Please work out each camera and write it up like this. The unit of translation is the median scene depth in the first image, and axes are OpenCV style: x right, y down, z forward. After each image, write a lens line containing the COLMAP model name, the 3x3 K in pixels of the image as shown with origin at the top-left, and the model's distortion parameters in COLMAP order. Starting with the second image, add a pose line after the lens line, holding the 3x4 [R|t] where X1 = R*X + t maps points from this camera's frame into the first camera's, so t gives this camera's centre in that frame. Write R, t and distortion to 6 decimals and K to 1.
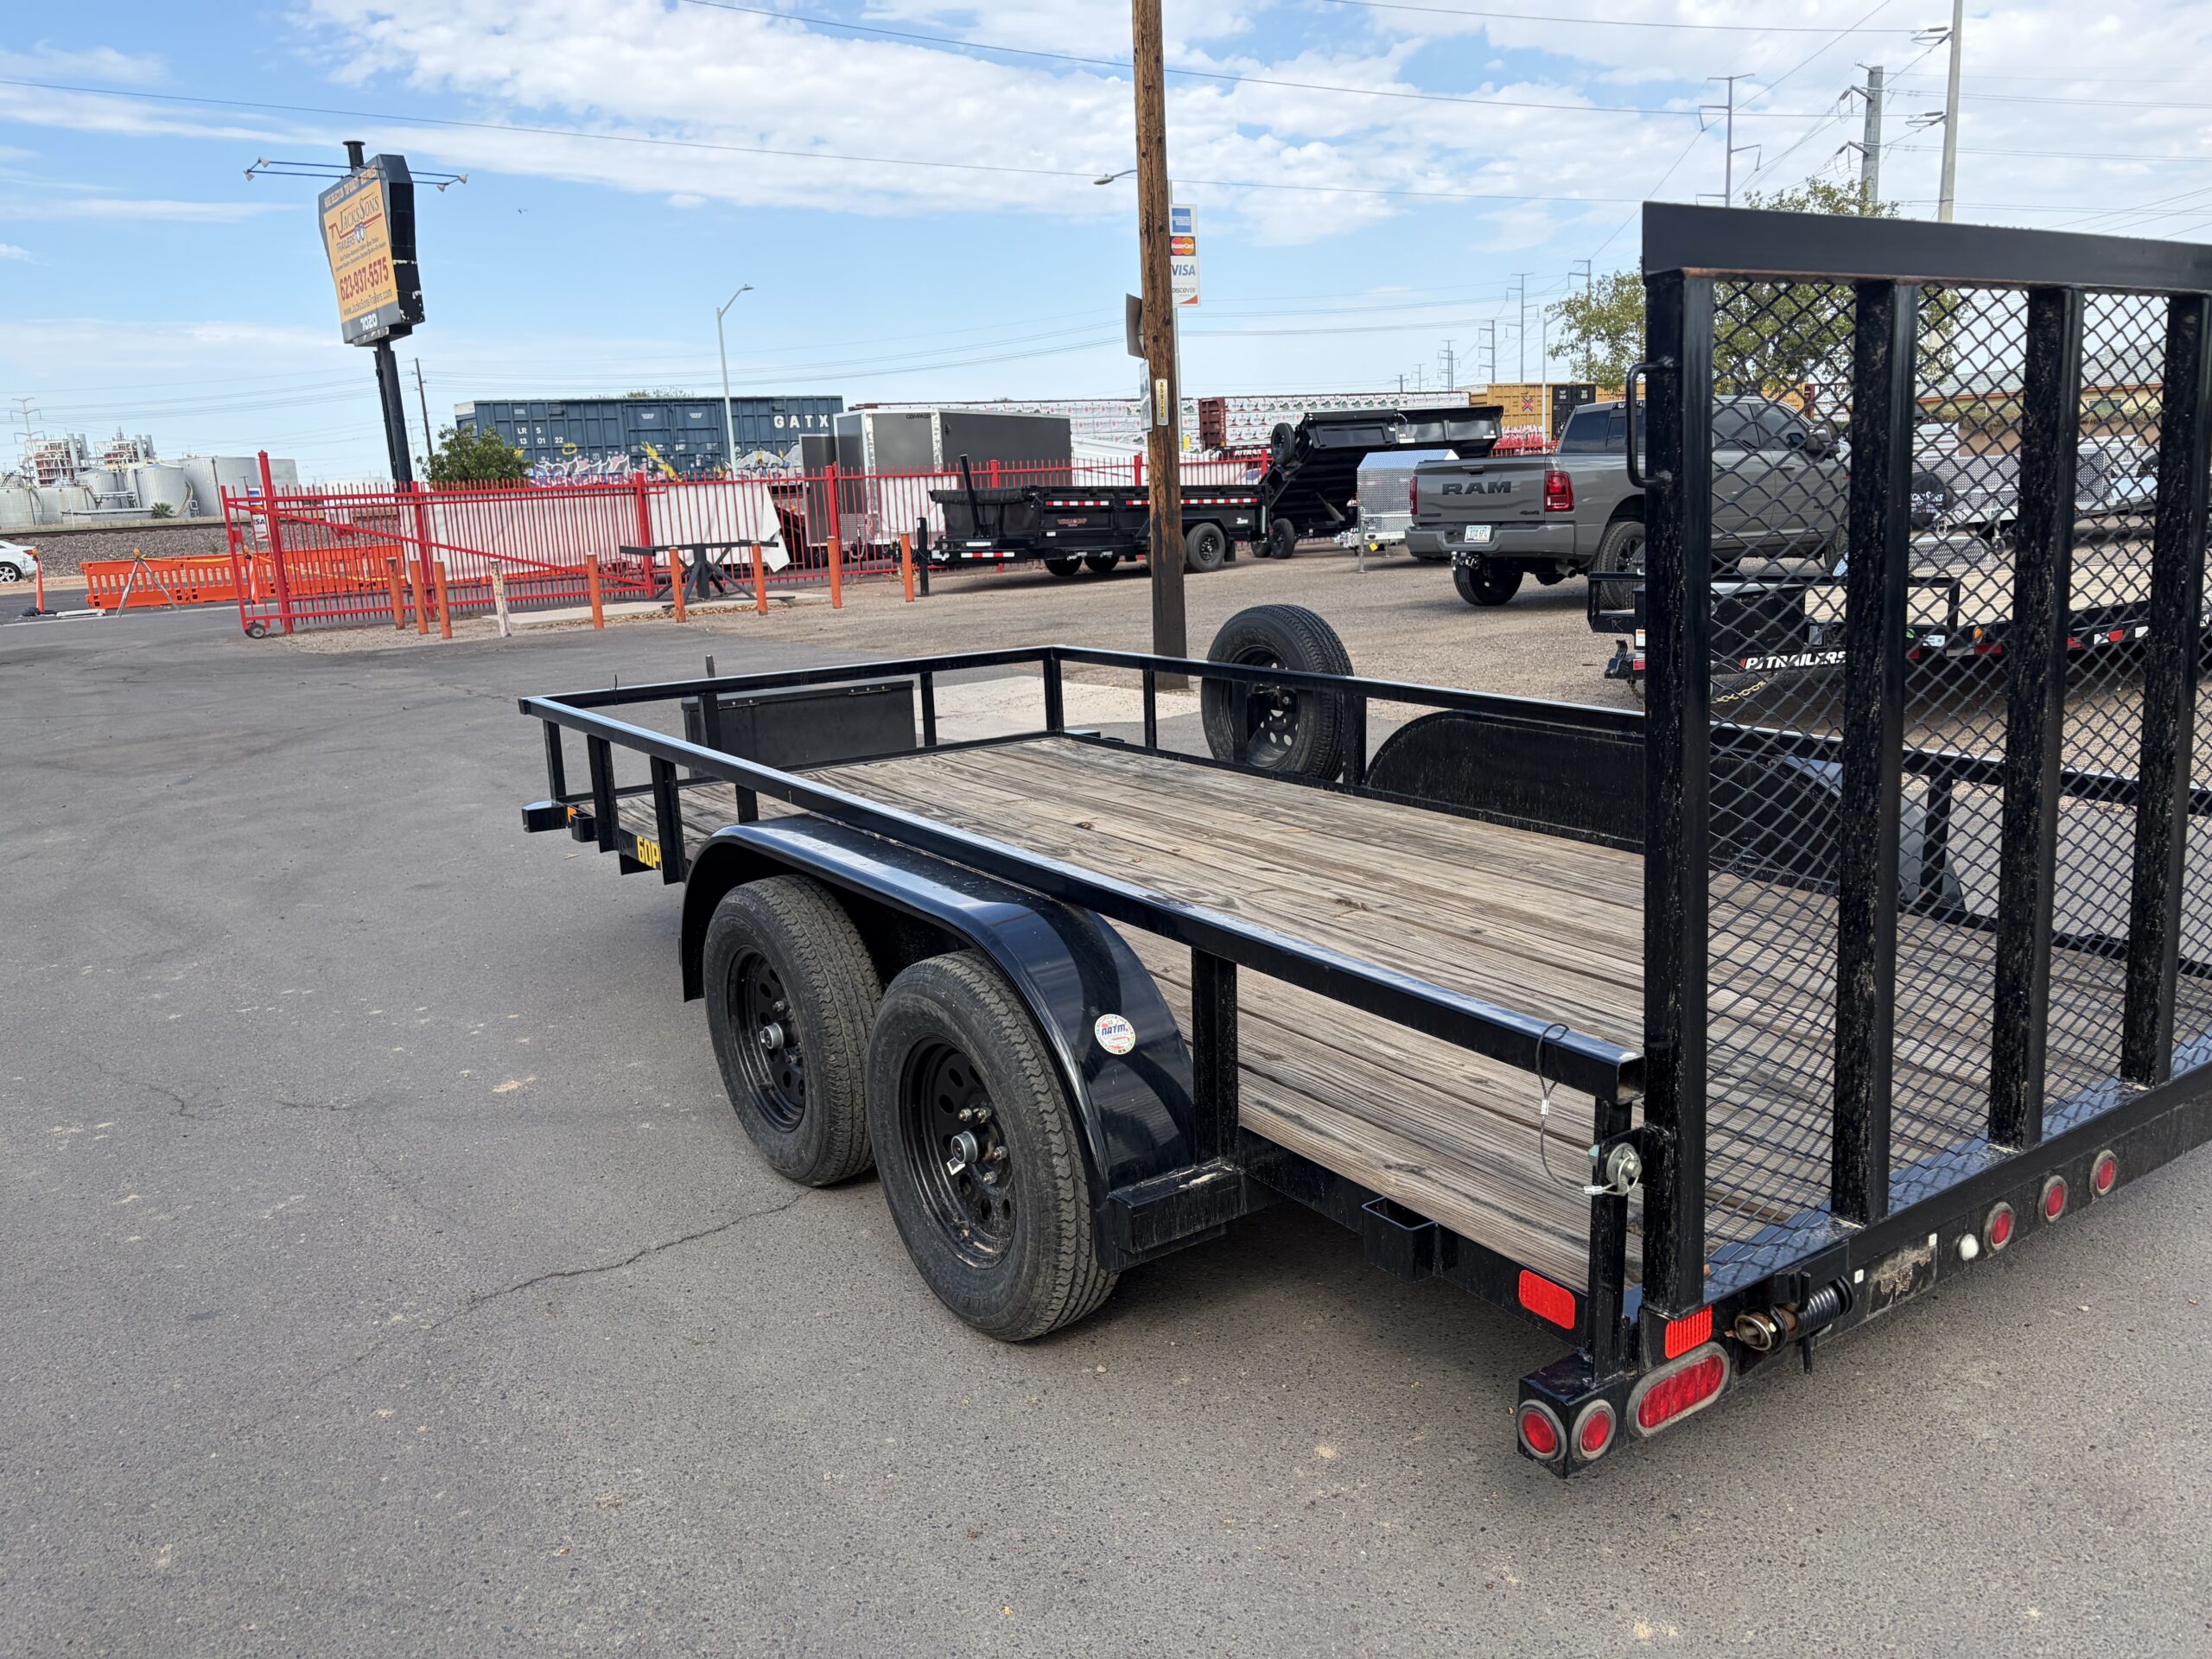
lens RADIAL K [[1662.6, 0, 1090.6], [0, 1662.6, 817.4], [0, 0, 1]] dist [0.036391, -0.032835]
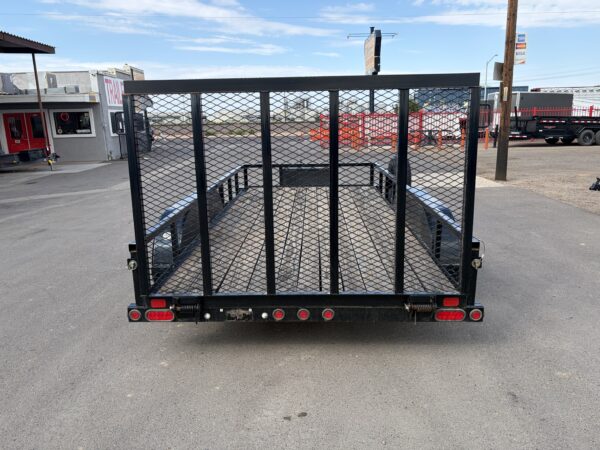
lens RADIAL K [[452.5, 0, 298.8], [0, 452.5, 216.1], [0, 0, 1]] dist [0.036842, -0.040941]
pose [[0.808332, 0.149162, -0.569517, 0.124127], [-0.131225, 0.988684, 0.072695, -0.009691], [0.573916, 0.015973, 0.818759, 0.009473]]
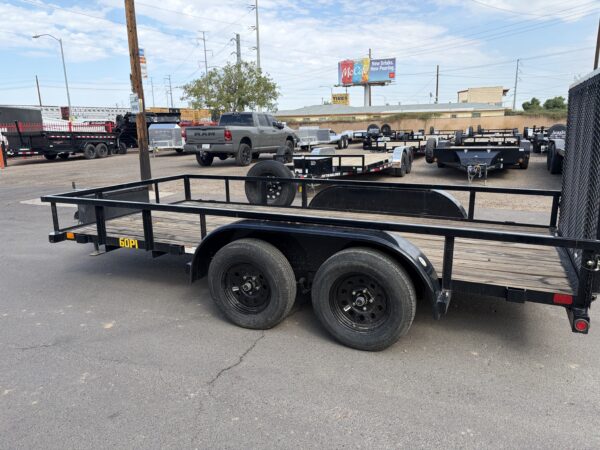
lens RADIAL K [[451.0, 0, 295.8], [0, 451.0, 221.7], [0, 0, 1]] dist [0.036391, -0.032835]
pose [[0.851259, -0.082982, 0.518142, -0.087125], [0.087491, 0.996040, 0.015780, -0.000817], [-0.517400, 0.031900, 0.855149, 0.026806]]
